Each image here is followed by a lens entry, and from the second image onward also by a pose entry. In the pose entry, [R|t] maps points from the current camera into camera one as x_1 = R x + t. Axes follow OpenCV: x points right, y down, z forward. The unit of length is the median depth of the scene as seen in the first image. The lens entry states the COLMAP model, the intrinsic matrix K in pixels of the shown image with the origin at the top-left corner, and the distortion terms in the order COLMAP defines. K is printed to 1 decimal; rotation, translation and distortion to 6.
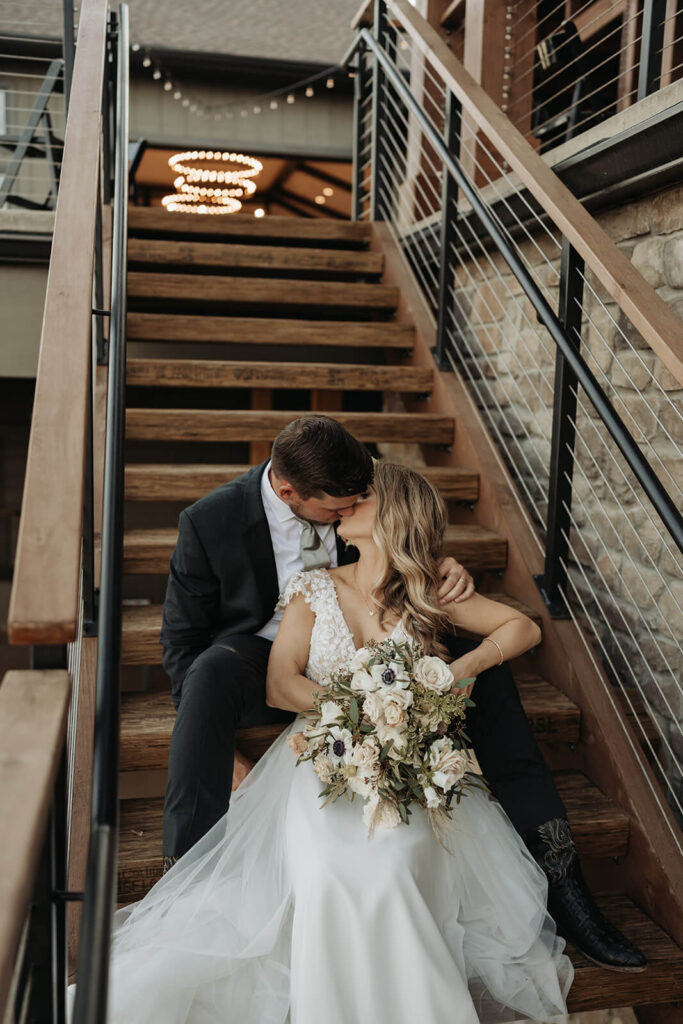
lens RADIAL K [[972.5, 0, 341.5], [0, 972.5, 512.0], [0, 0, 1]] dist [-0.012987, -0.002848]
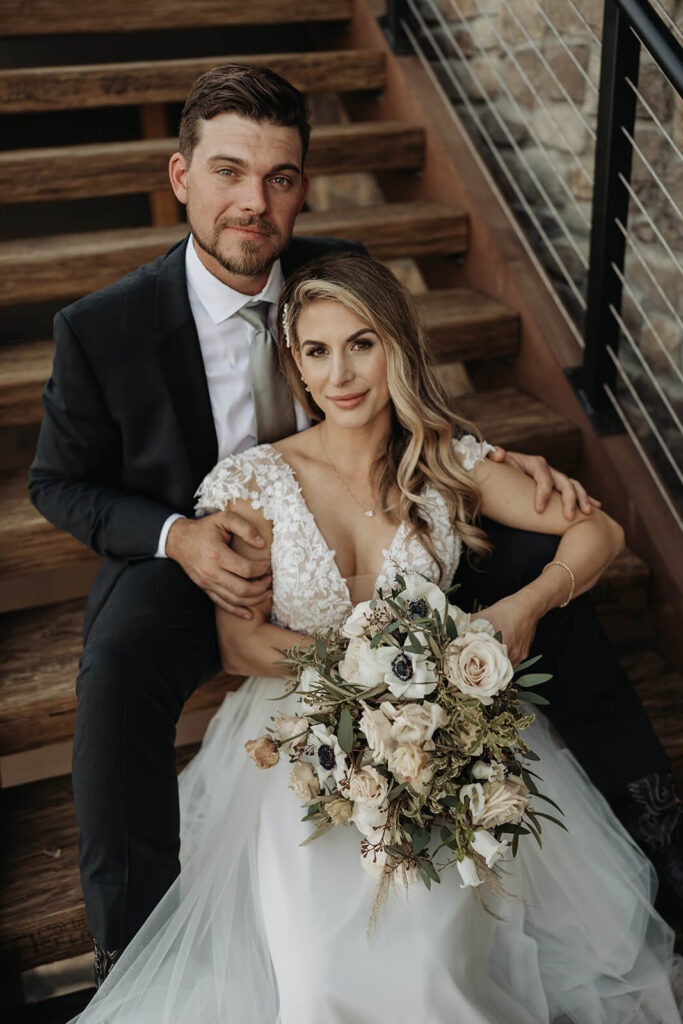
lens RADIAL K [[900.2, 0, 359.2], [0, 900.2, 512.3], [0, 0, 1]] dist [0.015725, -0.006482]
pose [[0.991104, -0.119412, 0.058769, -0.002591], [0.093168, 0.937831, 0.334355, -0.064529], [-0.095042, -0.325905, 0.940613, 0.325386]]
